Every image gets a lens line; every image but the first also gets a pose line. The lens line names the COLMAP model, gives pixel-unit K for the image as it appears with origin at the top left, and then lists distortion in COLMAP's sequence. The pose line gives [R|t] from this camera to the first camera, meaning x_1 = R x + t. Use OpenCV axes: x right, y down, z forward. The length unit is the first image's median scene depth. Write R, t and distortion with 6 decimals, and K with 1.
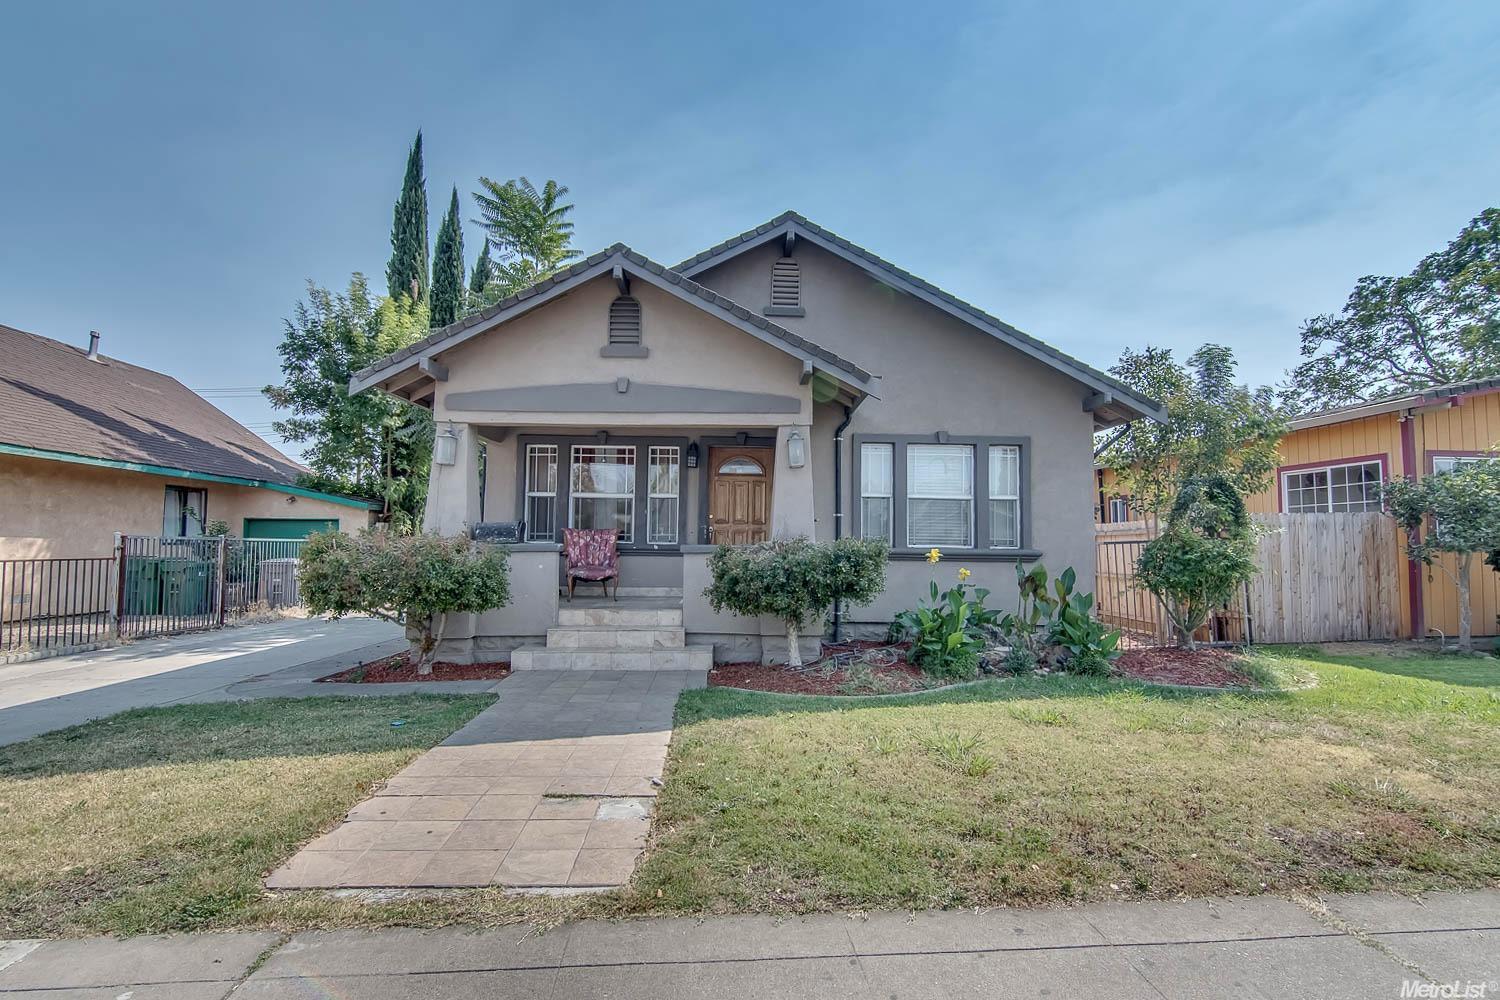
lens RADIAL K [[729.4, 0, 717.5], [0, 729.4, 500.0], [0, 0, 1]] dist [0.001180, 0.000416]
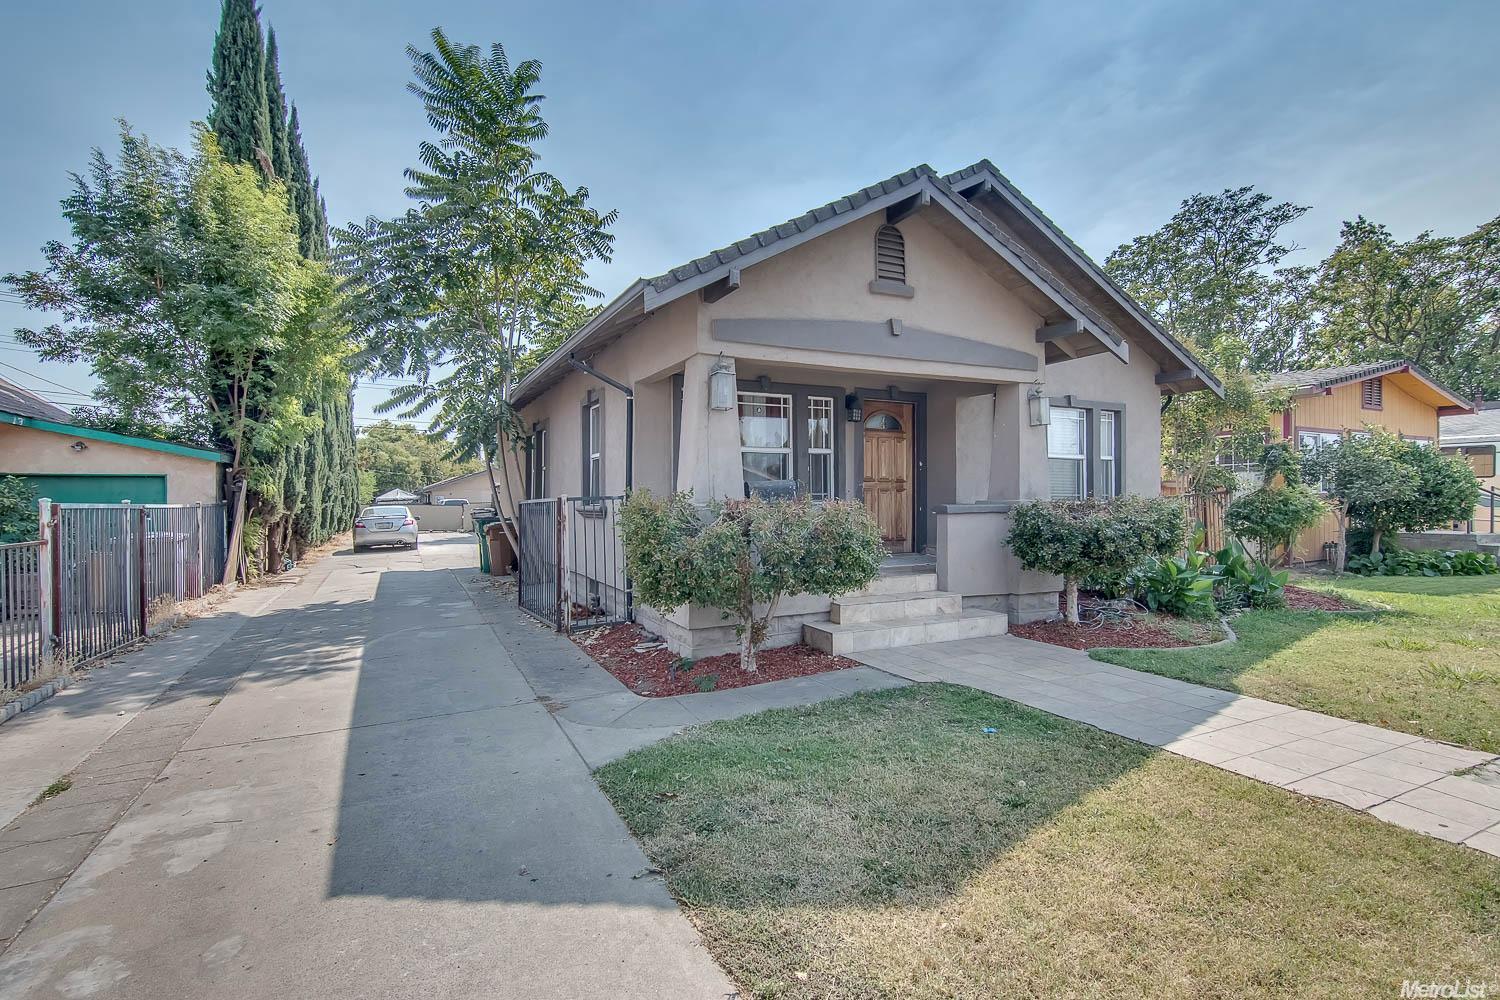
lens RADIAL K [[729.4, 0, 751.8], [0, 729.4, 499.6], [0, 0, 1]] dist [0.001180, 0.000416]
pose [[0.905711, -0.012728, 0.423704, -0.536200], [-0.012594, 0.998300, 0.056910, 0.003617], [-0.423708, -0.056880, 0.904011, 0.205242]]
